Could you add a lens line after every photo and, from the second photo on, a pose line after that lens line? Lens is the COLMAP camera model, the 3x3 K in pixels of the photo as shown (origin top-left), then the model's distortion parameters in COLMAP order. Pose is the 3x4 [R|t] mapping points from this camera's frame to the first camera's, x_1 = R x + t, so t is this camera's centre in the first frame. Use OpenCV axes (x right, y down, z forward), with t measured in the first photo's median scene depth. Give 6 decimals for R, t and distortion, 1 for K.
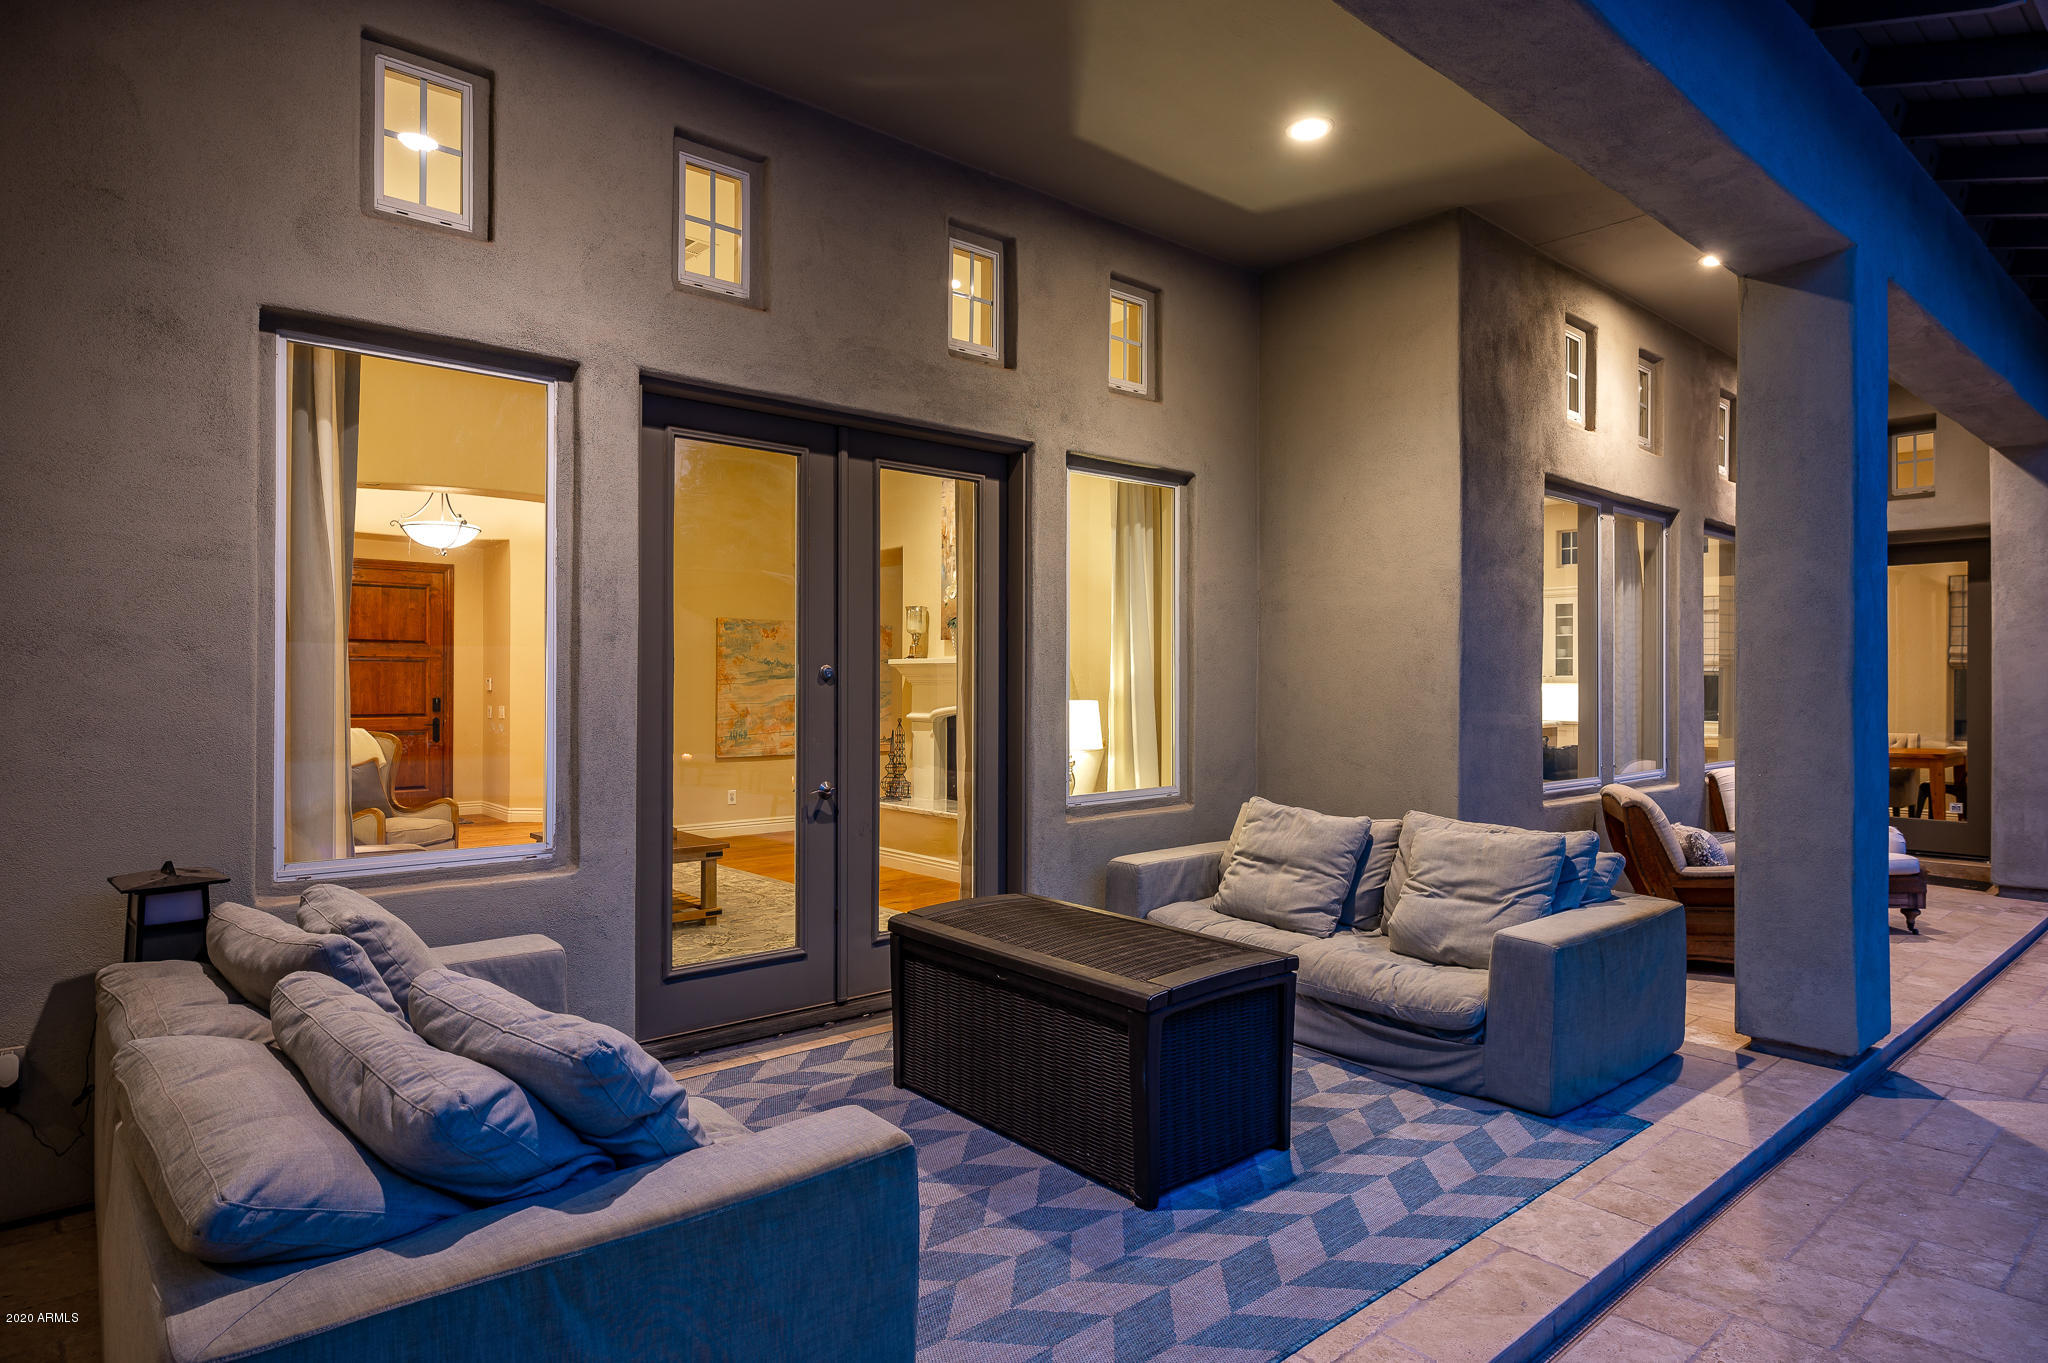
lens RADIAL K [[1131.8, 0, 1024.0], [0, 1131.8, 681.5], [0, 0, 1]] dist [-0.000132, 0.000183]
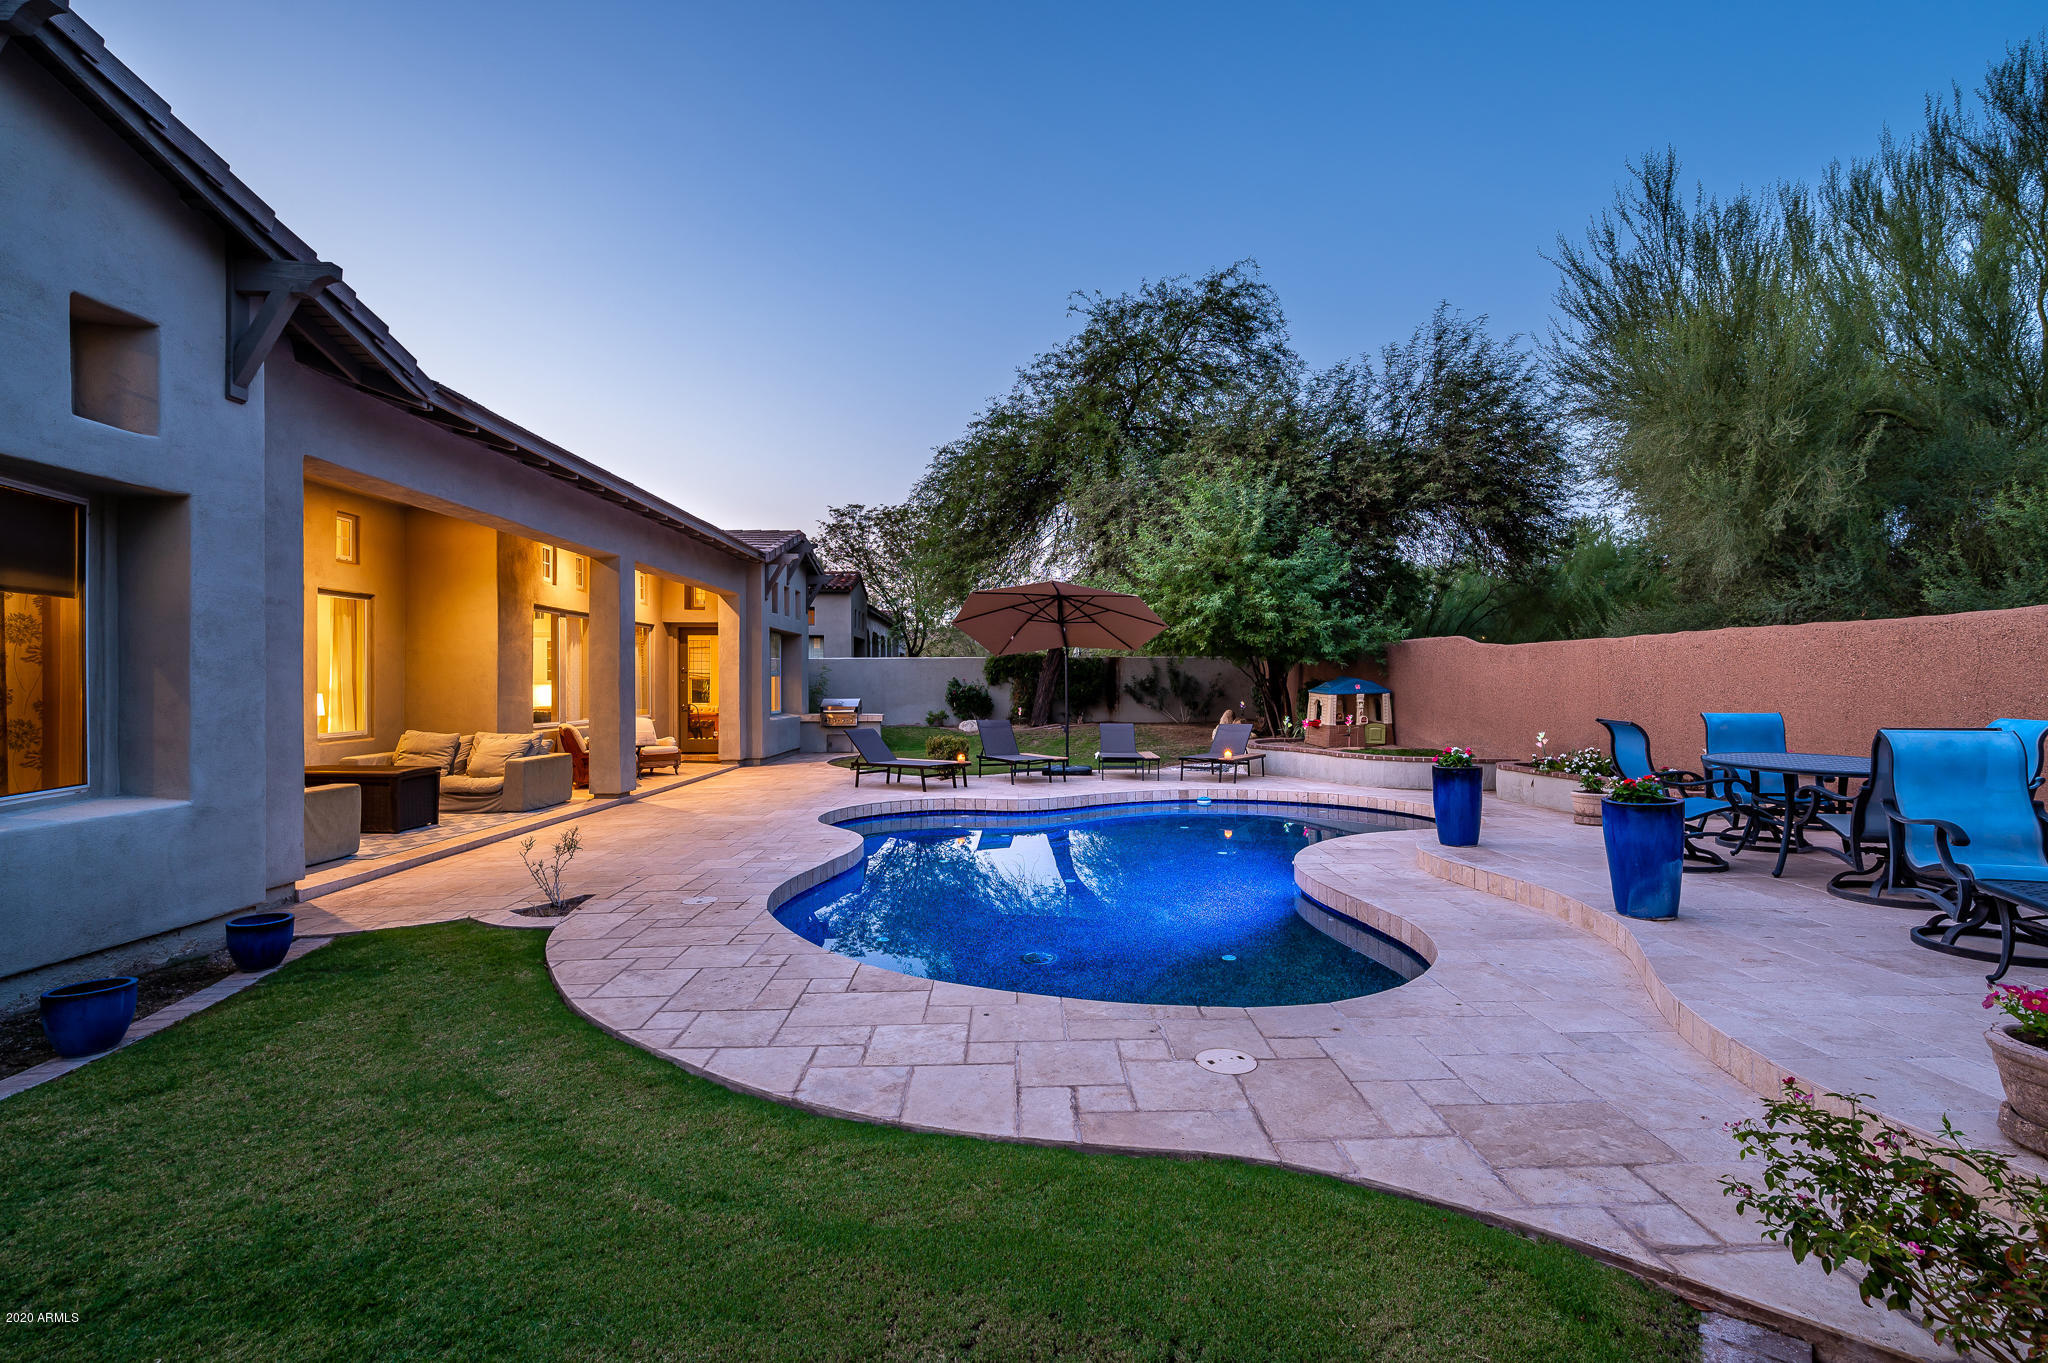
lens RADIAL K [[931.0, 0, 1024.0], [0, 931.0, 681.5], [0, 0, 1]] dist [0.003270, 0.000056]
pose [[0.651406, 0.000195, 0.758730, -0.449447], [-0.002084, 0.999997, 0.001532, -0.011848], [-0.758727, -0.002579, 0.651404, -1.305931]]
